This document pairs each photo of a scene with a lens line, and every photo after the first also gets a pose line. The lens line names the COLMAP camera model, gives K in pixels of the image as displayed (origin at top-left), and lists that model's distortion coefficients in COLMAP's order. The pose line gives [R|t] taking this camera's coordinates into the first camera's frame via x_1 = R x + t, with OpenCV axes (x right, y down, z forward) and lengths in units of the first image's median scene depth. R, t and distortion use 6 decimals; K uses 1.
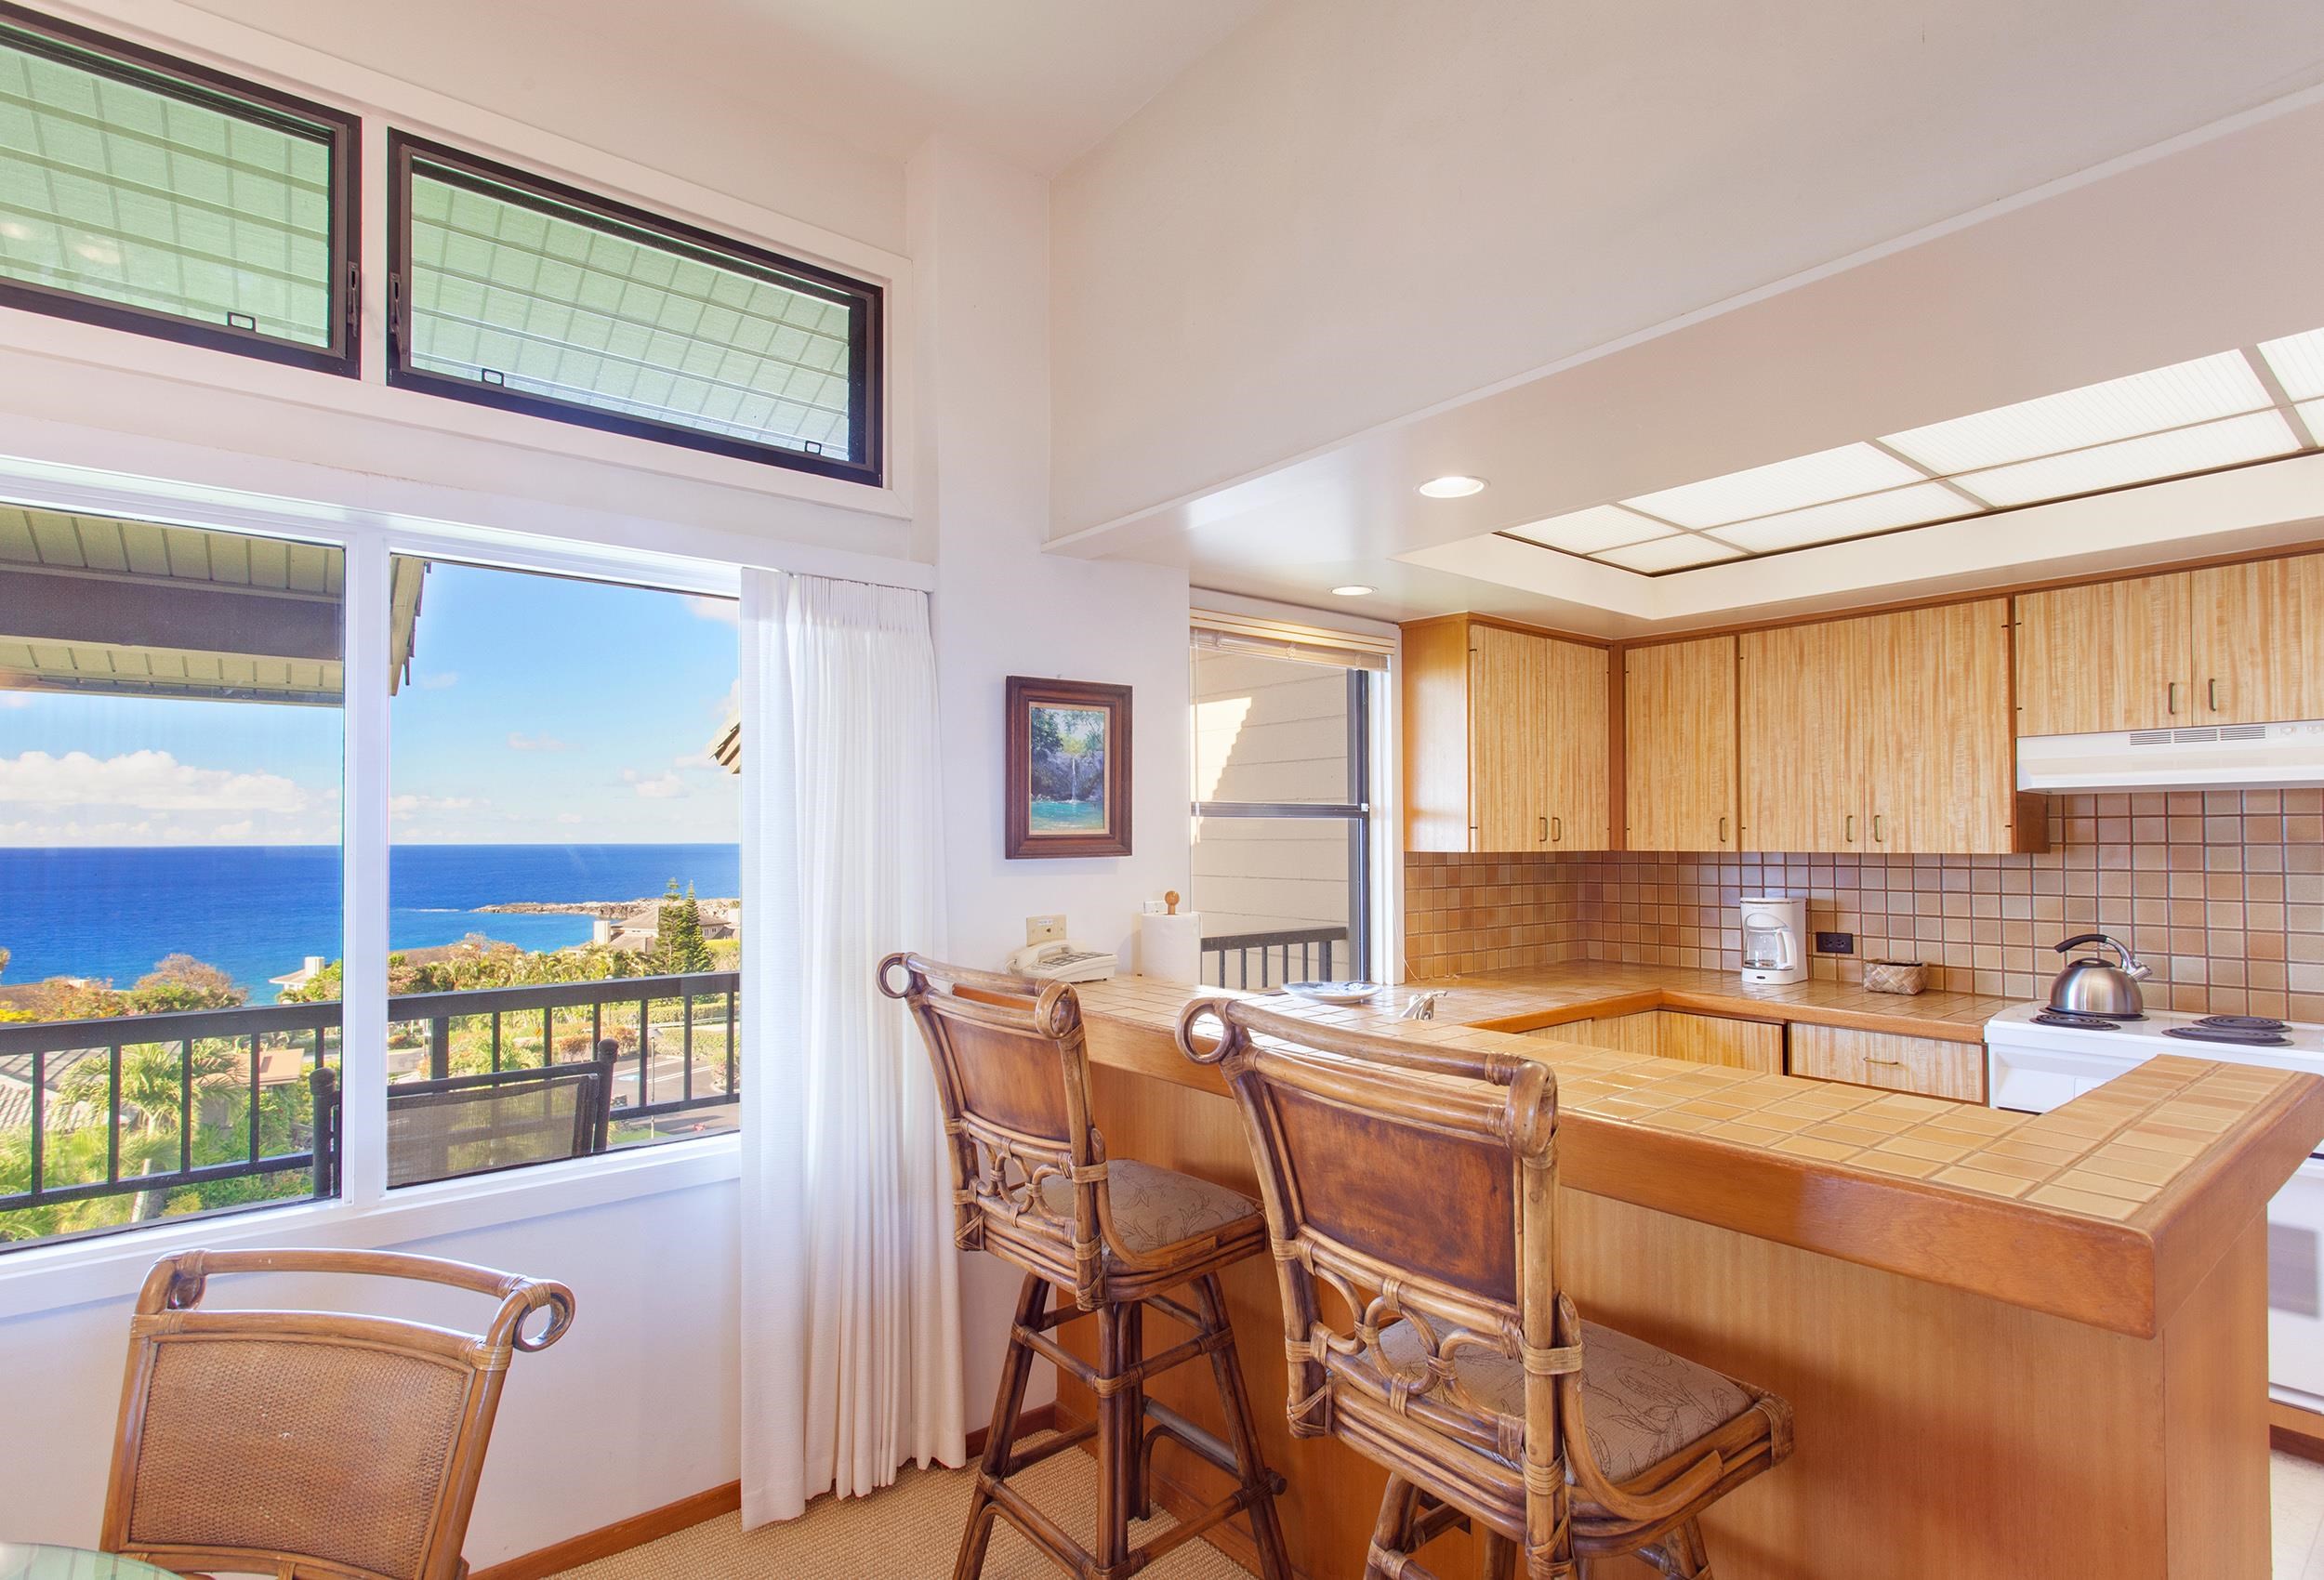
lens RADIAL K [[1142.9, 0, 1085.5], [0, 1142.9, 820.0], [0, 0, 1]] dist [0.004107, 0.000261]
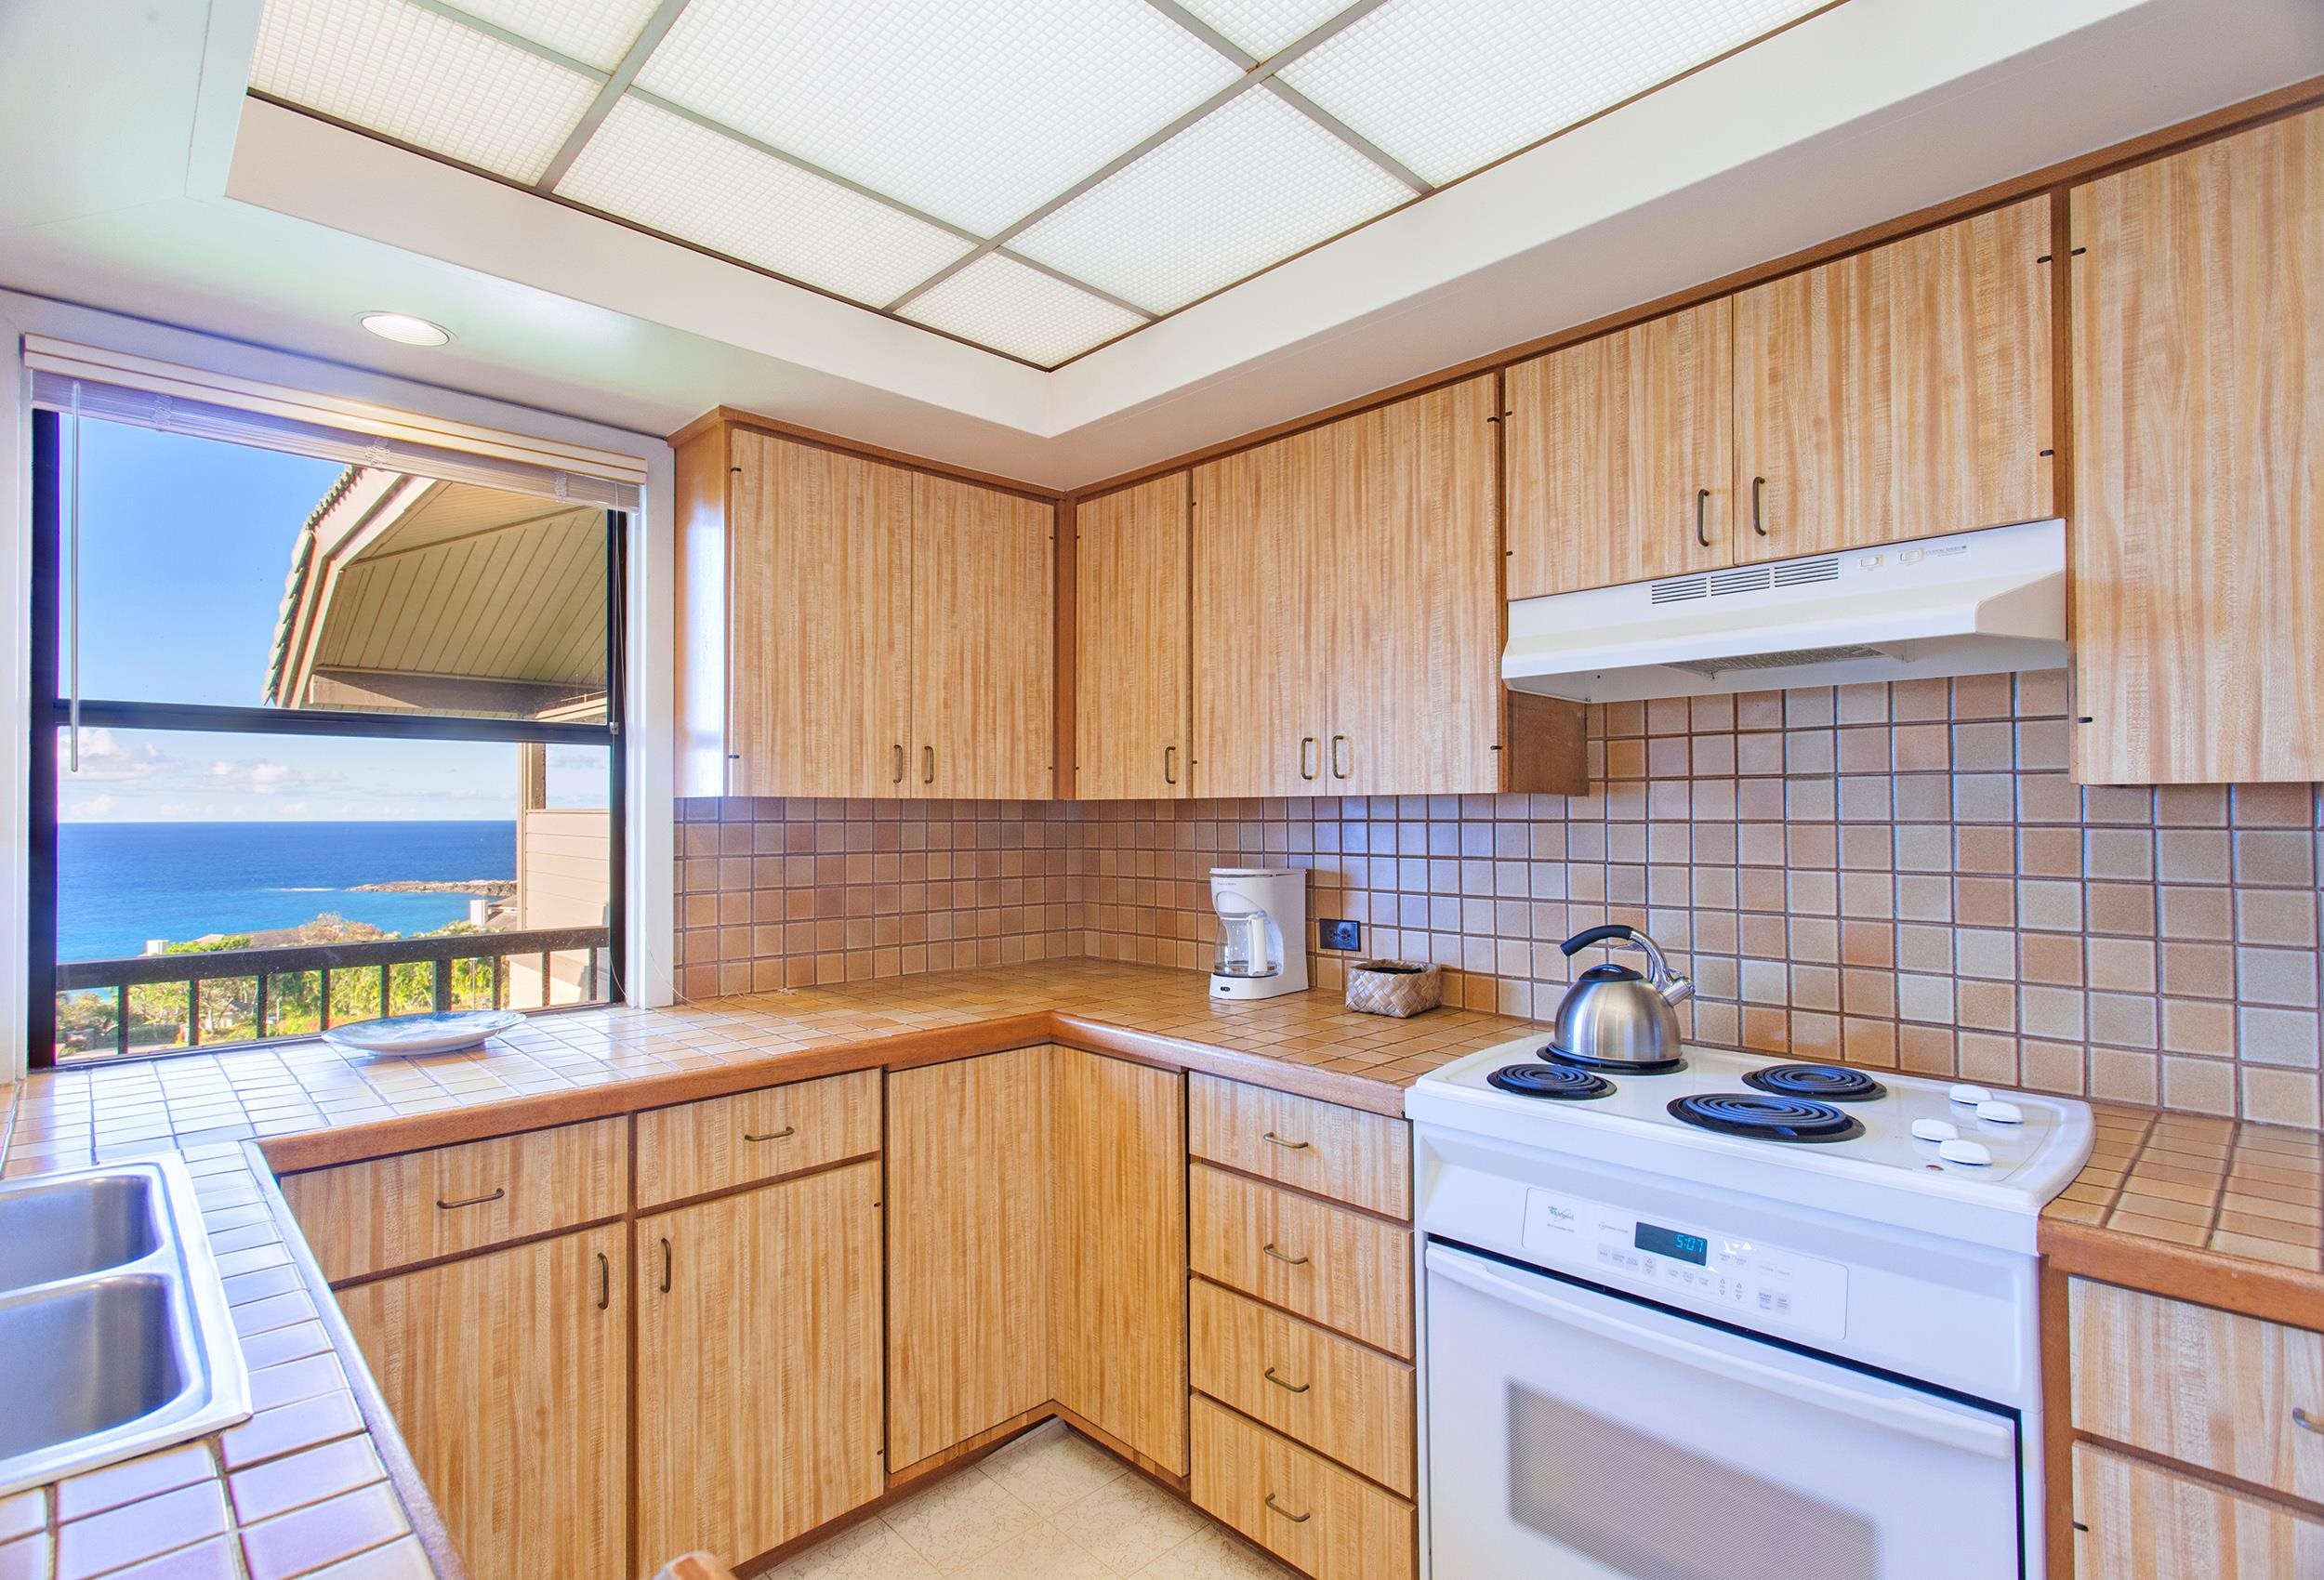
lens RADIAL K [[1142.9, 0, 1081.6], [0, 1142.9, 796.8], [0, 0, 1]] dist [0.004107, 0.000261]
pose [[0.996258, 0.001318, 0.086416, 0.526864], [-0.001438, 0.999998, 0.001332, 0.030442], [-0.086414, -0.001451, 0.996258, 0.408924]]
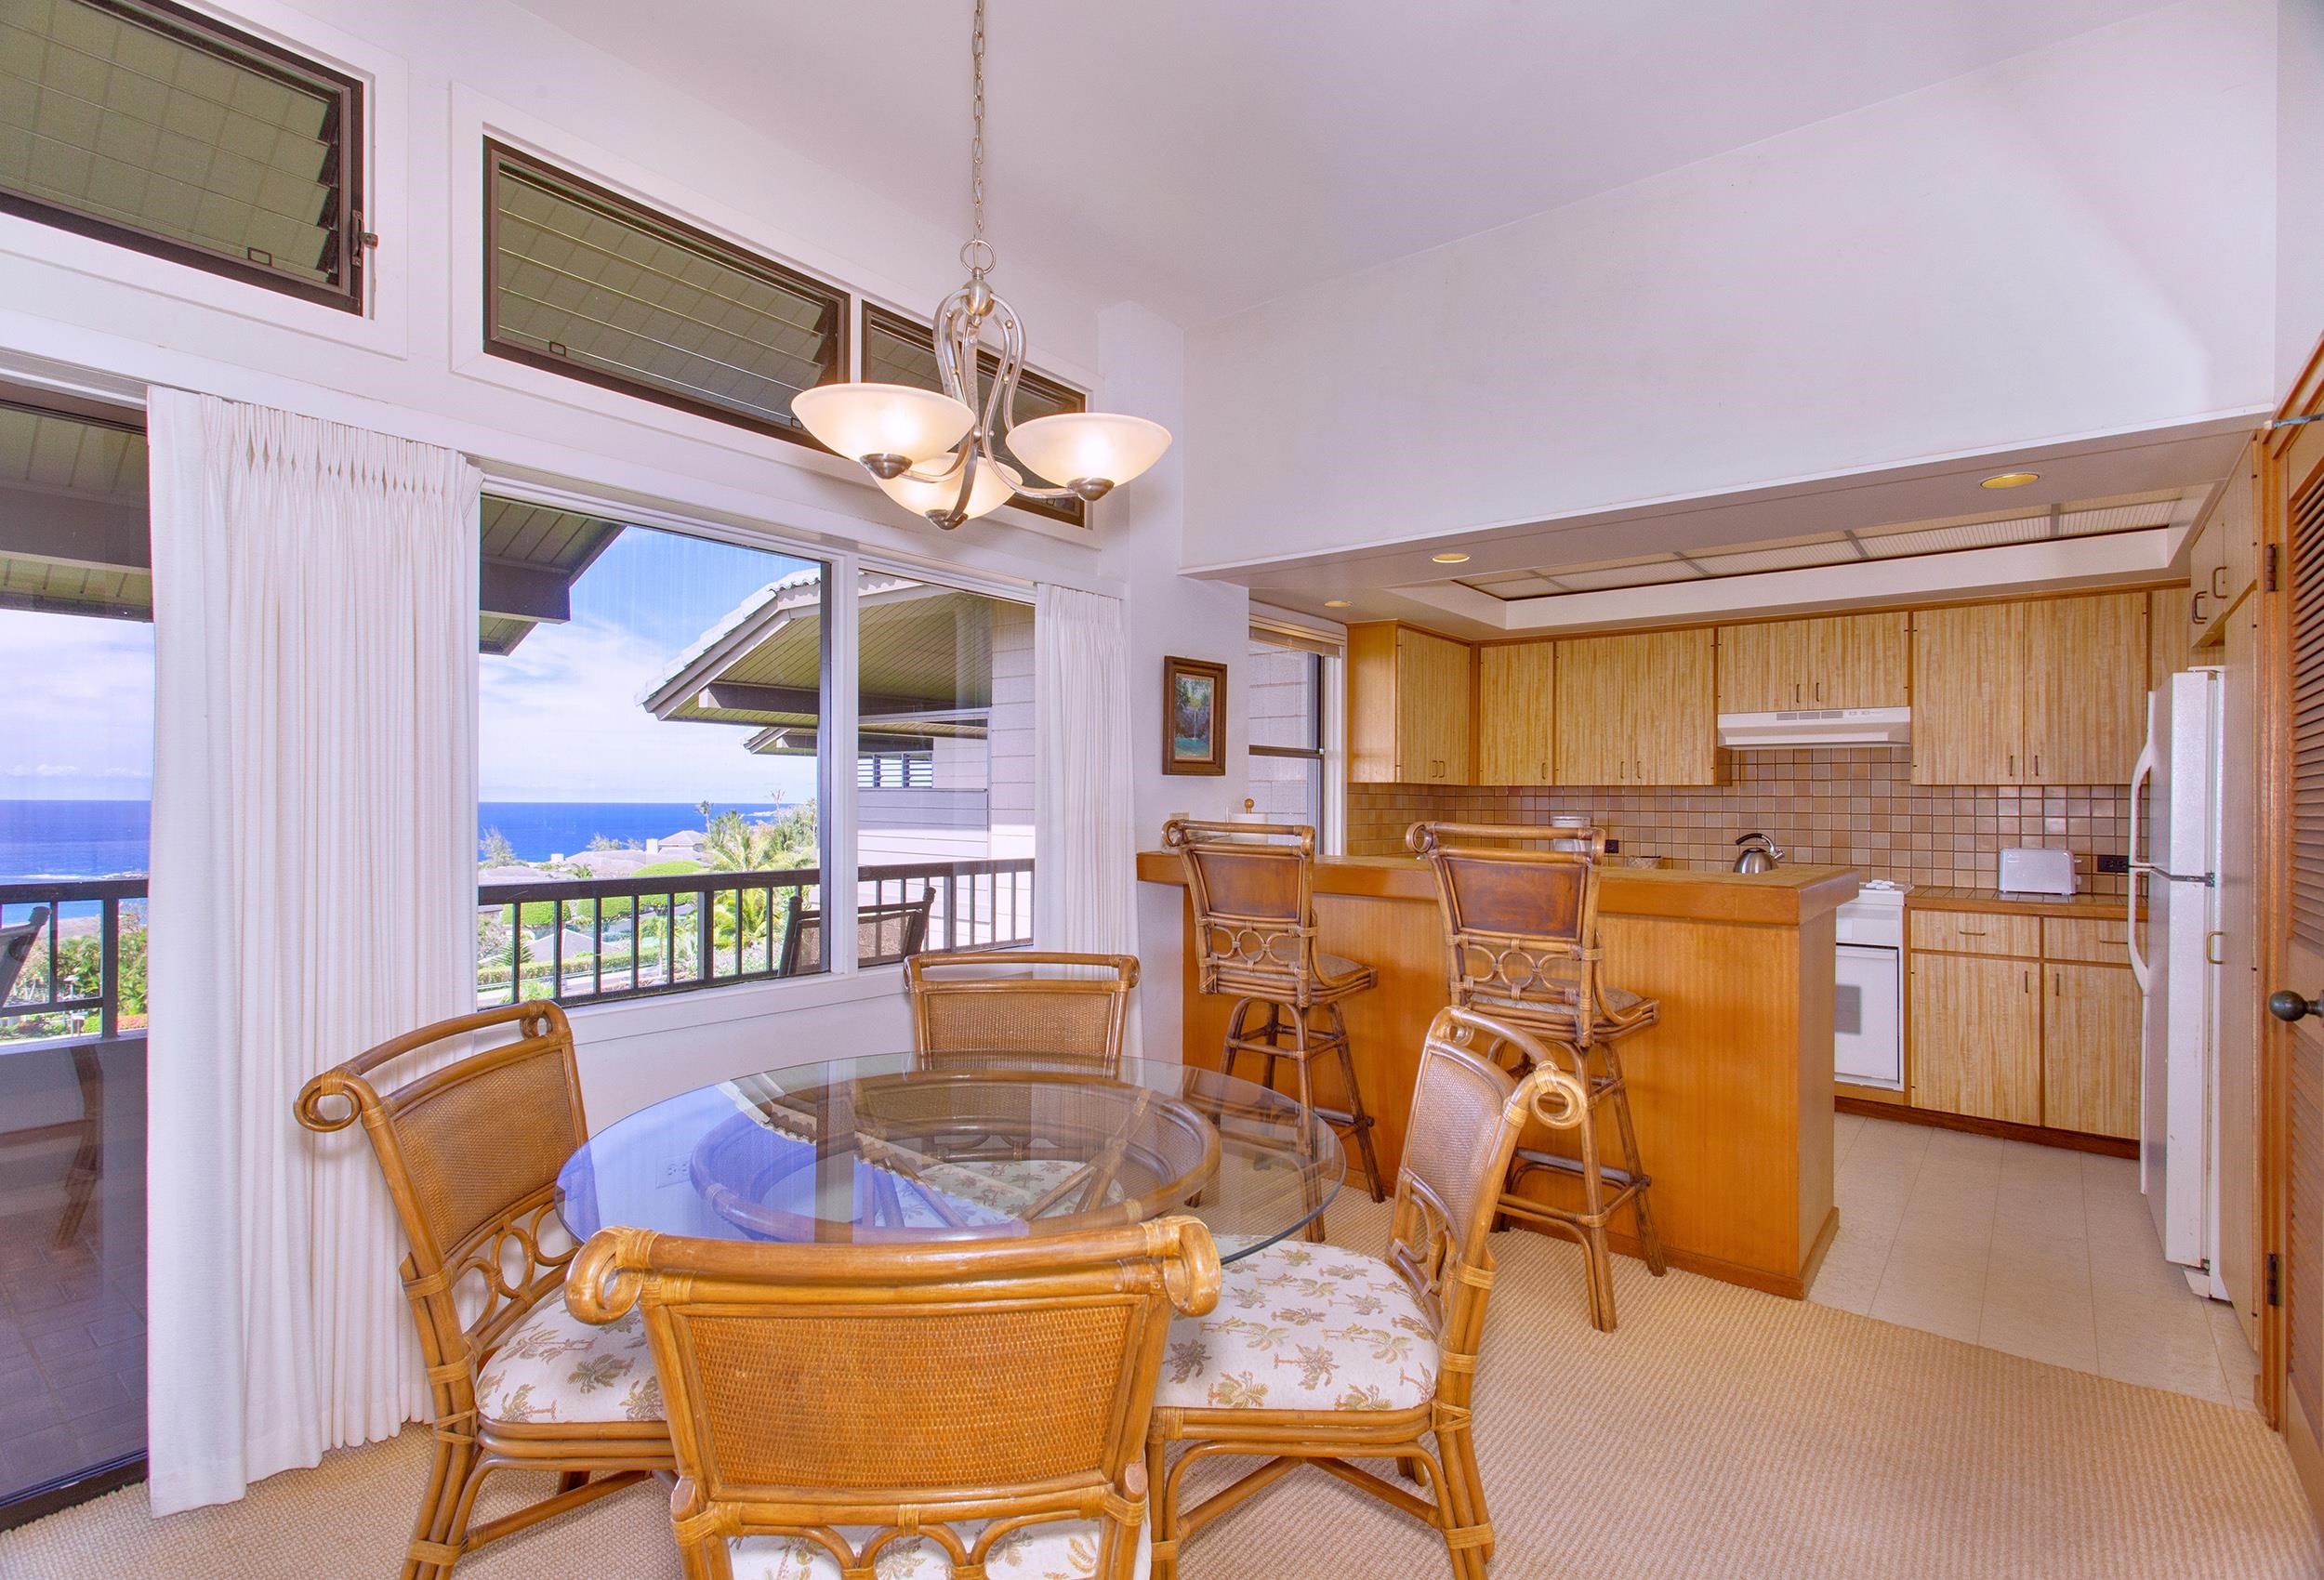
lens RADIAL K [[1142.9, 0, 1107.0], [0, 1142.9, 796.4], [0, 0, 1]] dist [0.004107, 0.000261]
pose [[0.974975, 0.010257, 0.222078, -0.393873], [-0.012984, 0.999857, 0.010821, 0.038867], [-0.221935, -0.013434, 0.974969, -0.395800]]
